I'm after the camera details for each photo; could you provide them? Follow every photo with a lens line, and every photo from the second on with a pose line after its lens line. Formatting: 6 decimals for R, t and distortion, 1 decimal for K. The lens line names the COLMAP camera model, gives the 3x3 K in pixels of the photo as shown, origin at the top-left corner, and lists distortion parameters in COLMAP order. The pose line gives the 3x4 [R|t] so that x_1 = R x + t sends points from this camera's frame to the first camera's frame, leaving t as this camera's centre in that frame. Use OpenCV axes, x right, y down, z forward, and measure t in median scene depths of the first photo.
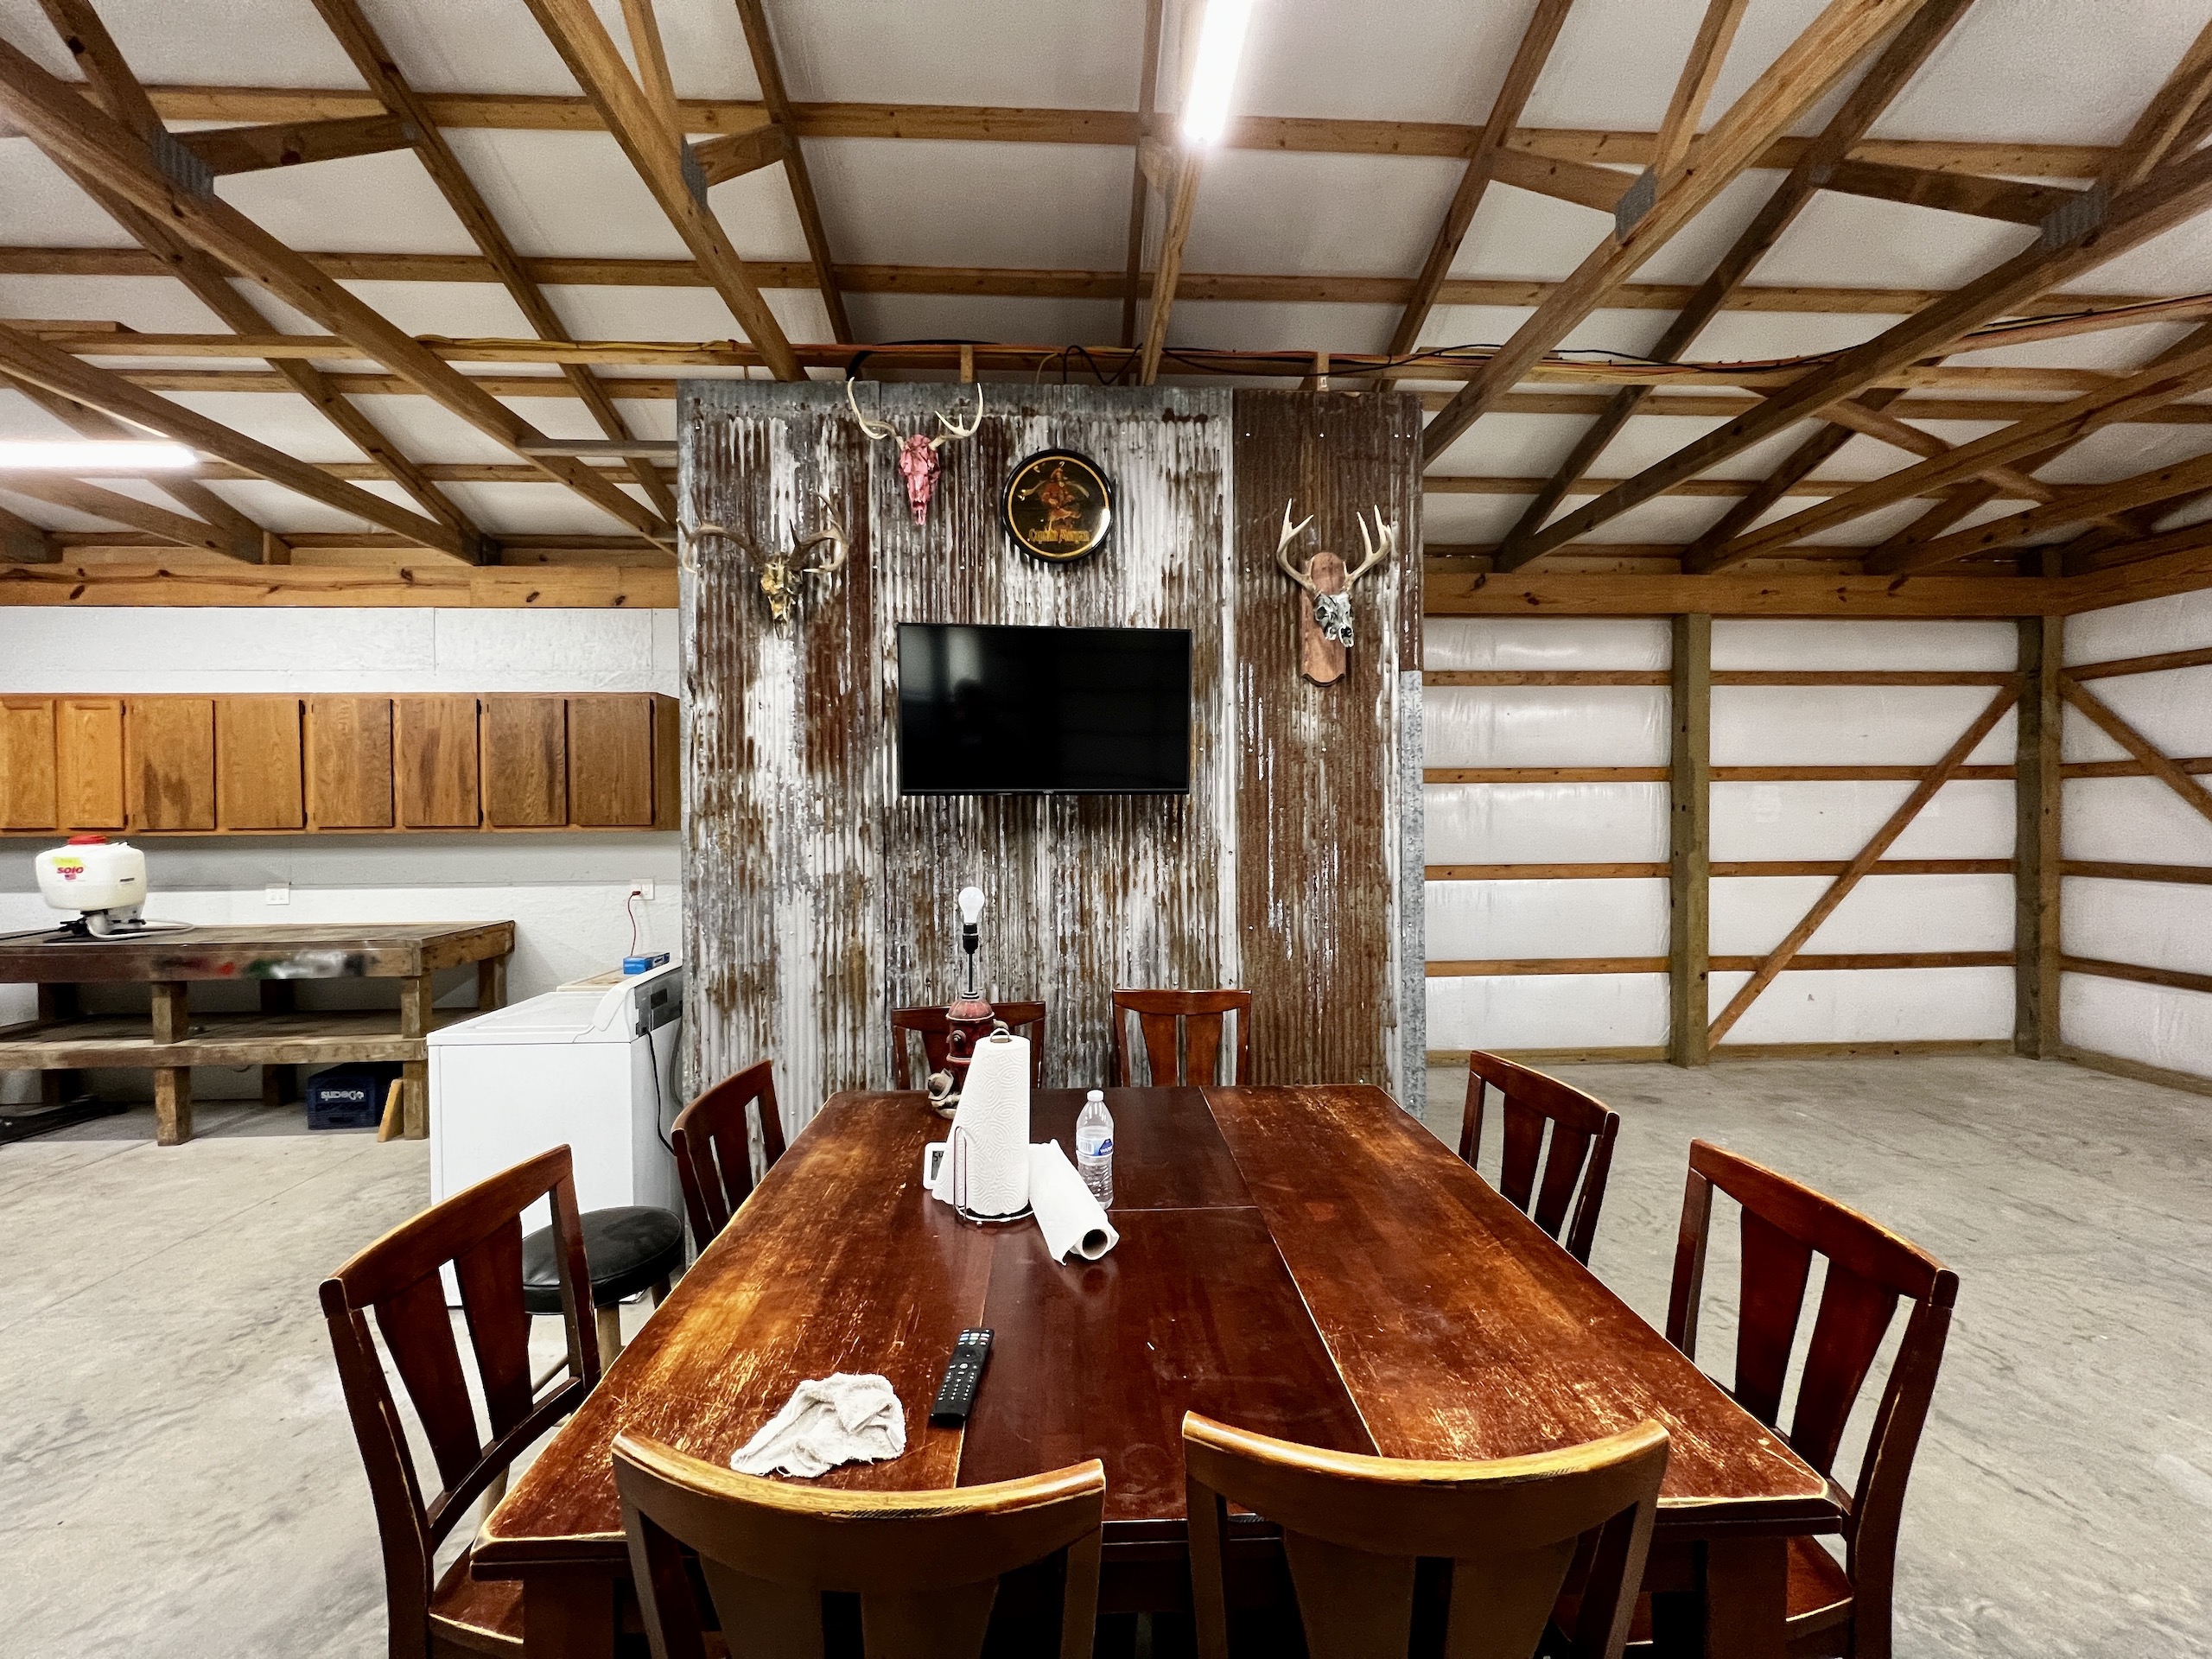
lens RADIAL K [[884.2, 0, 1106.0], [0, 884.2, 829.5], [0, 0, 1]] dist [-0.002821, 0.000517]
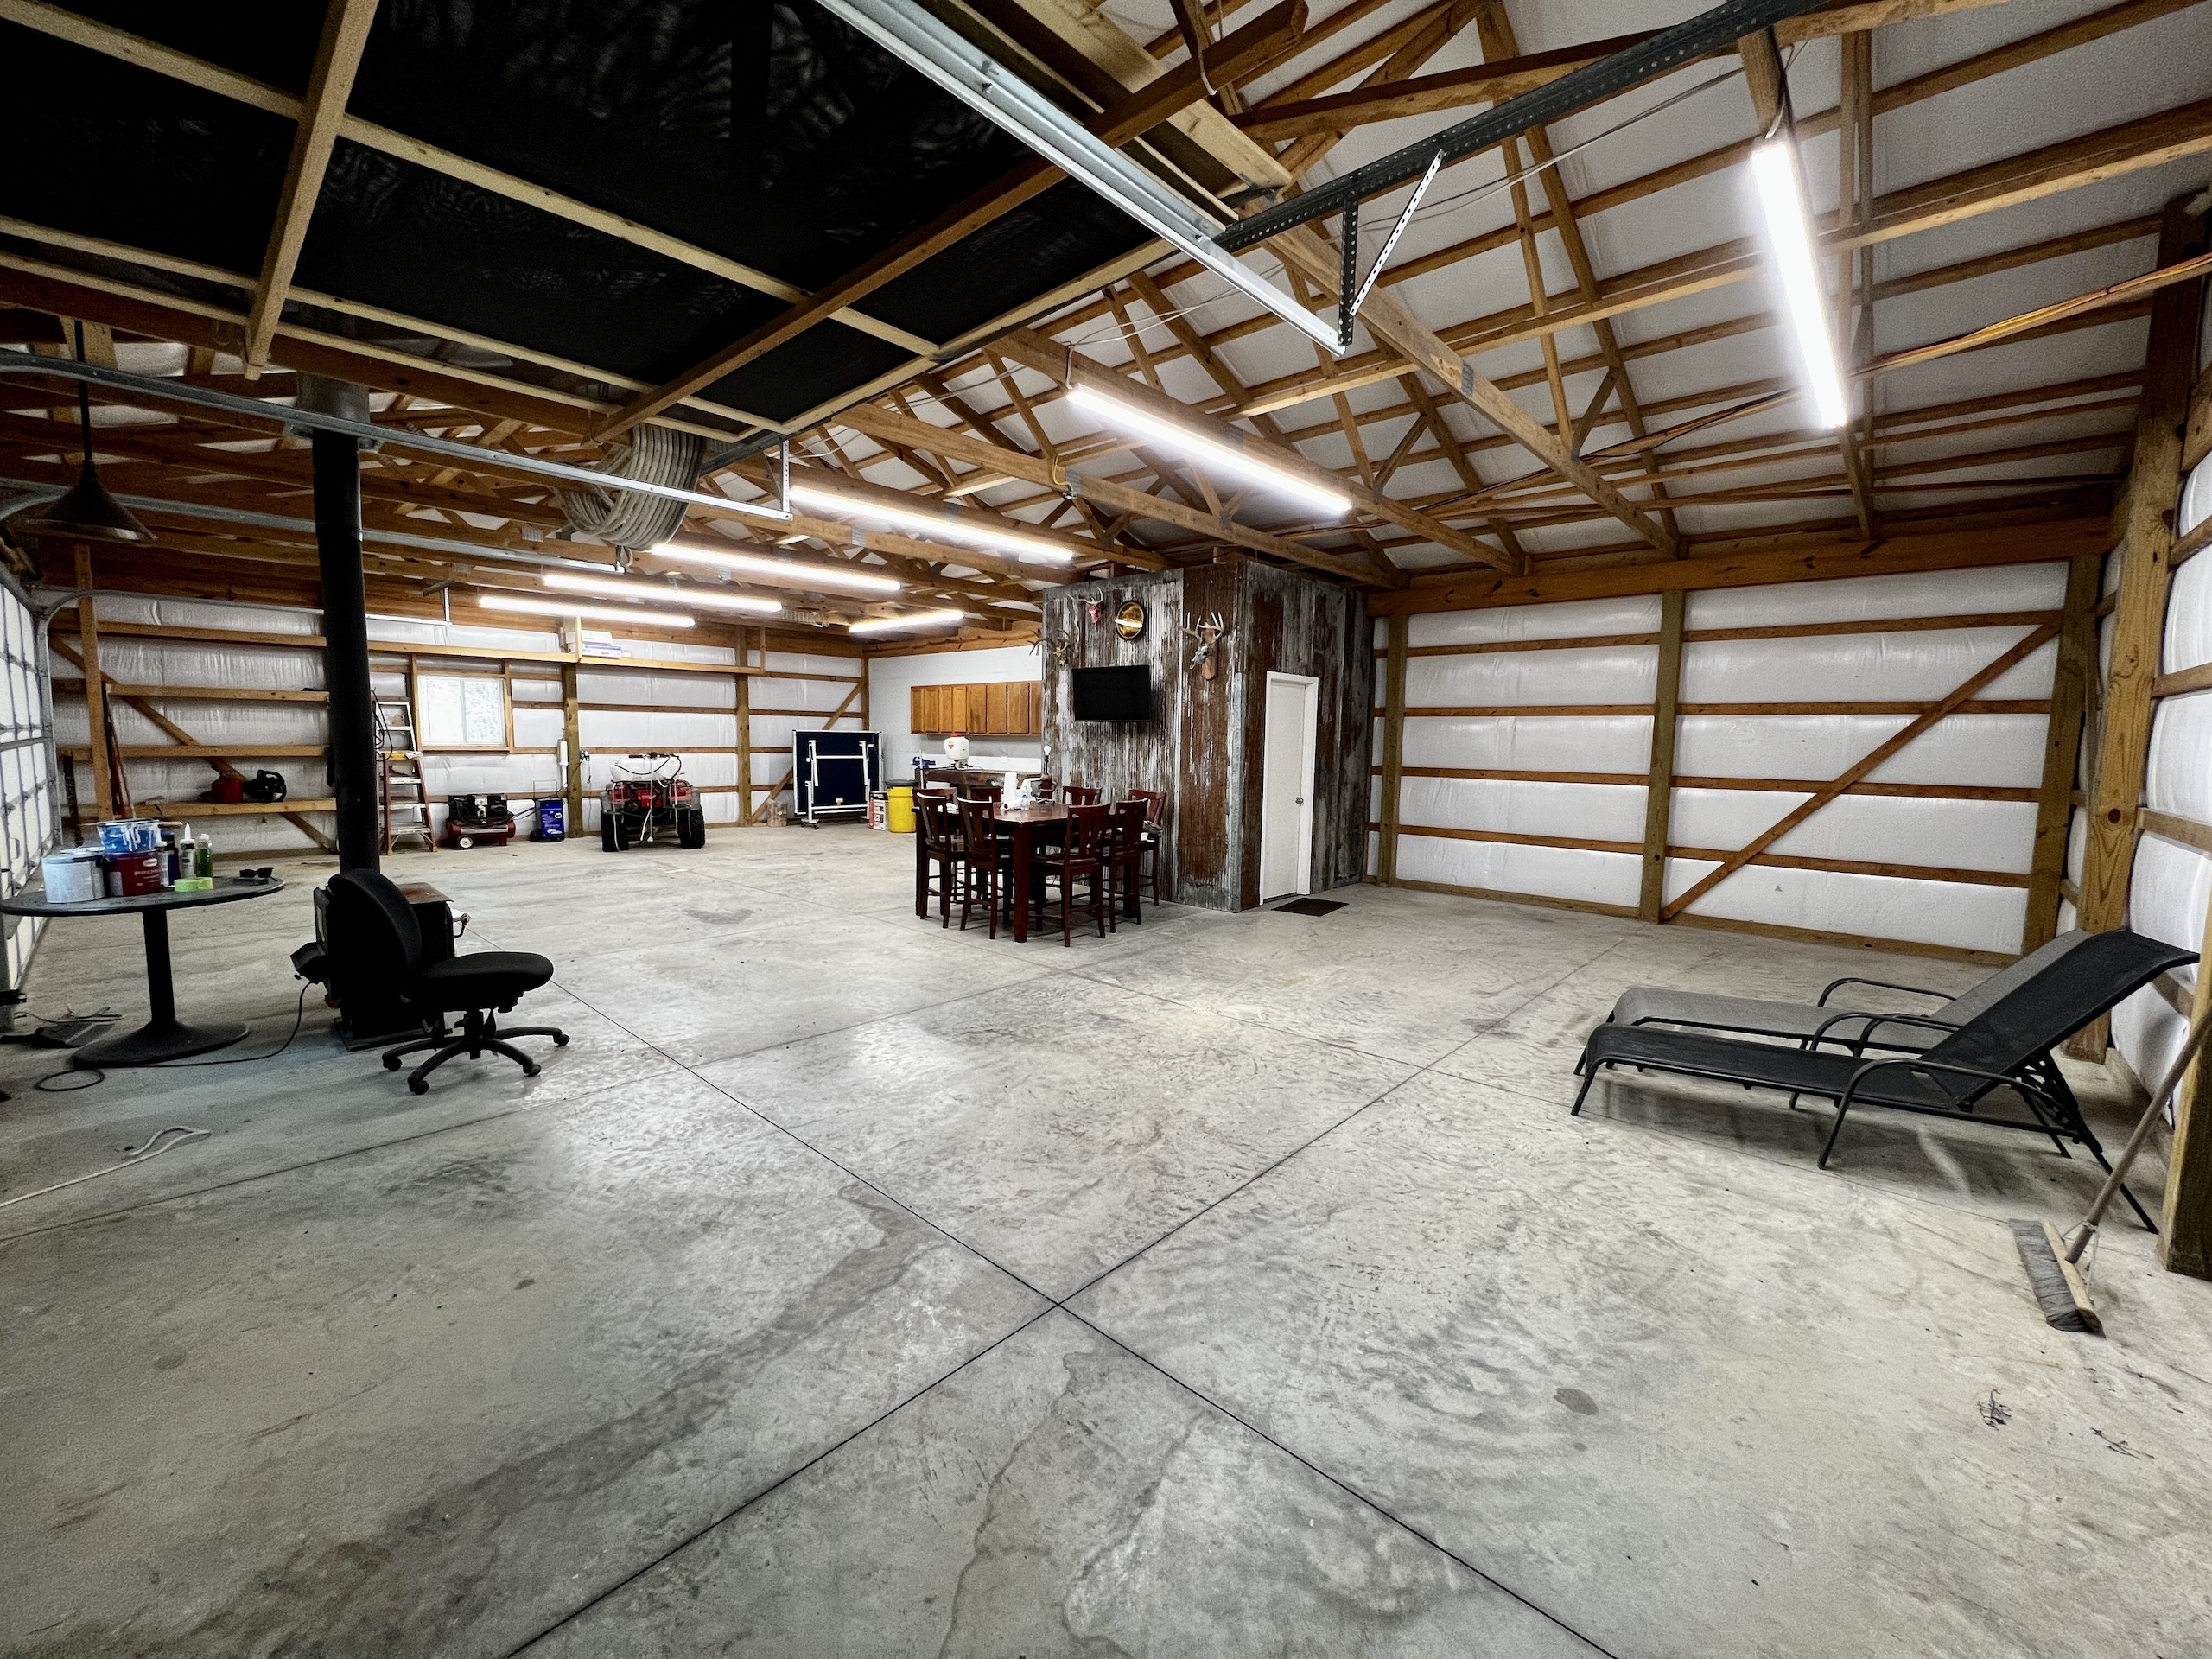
lens RADIAL K [[891.0, 0, 1106.0], [0, 891.0, 829.5], [0, 0, 1]] dist [0.001228, 0.000216]
pose [[0.700809, 0.090676, -0.707562, 1.218658], [-0.032501, 0.994917, 0.095311, 0.021408], [0.712608, -0.043799, 0.700194, -0.673135]]
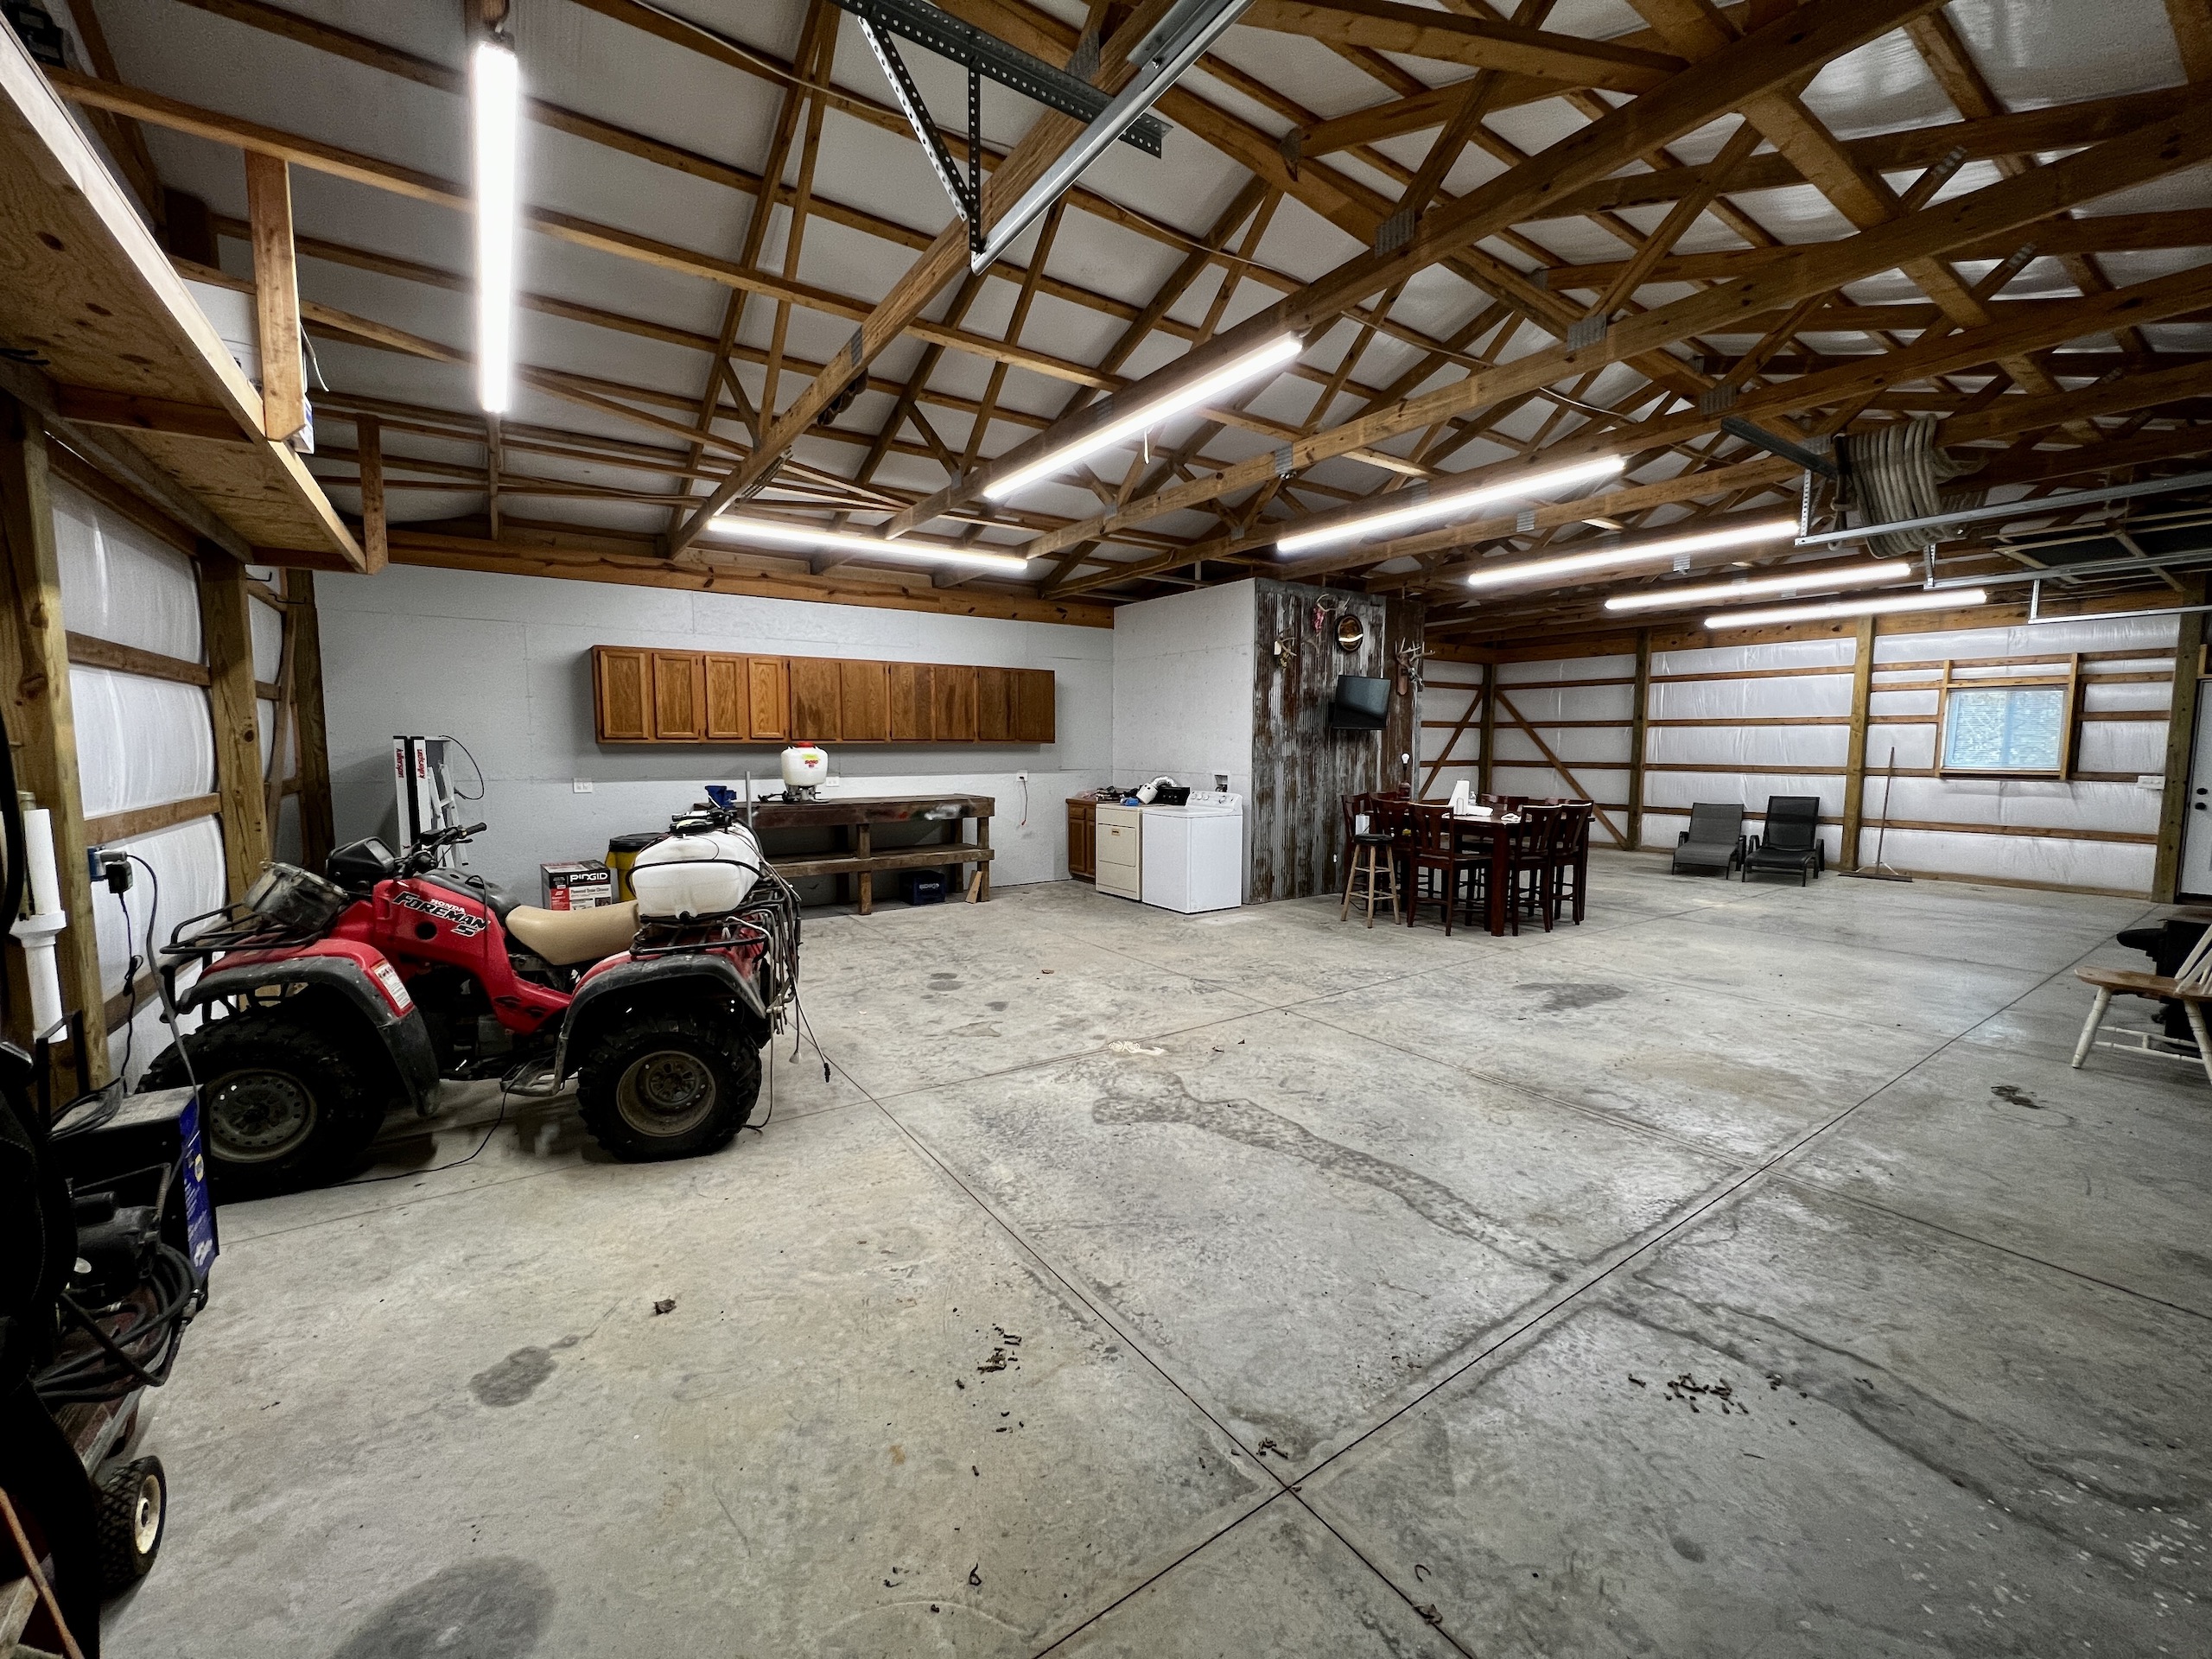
lens RADIAL K [[884.2, 0, 1106.0], [0, 884.2, 829.5], [0, 0, 1]] dist [-0.002821, 0.000517]
pose [[0.850928, -0.041821, 0.523614, -1.447945], [0.001551, 0.997021, 0.077112, 0.041071], [-0.525279, -0.064804, 0.848459, -0.709988]]
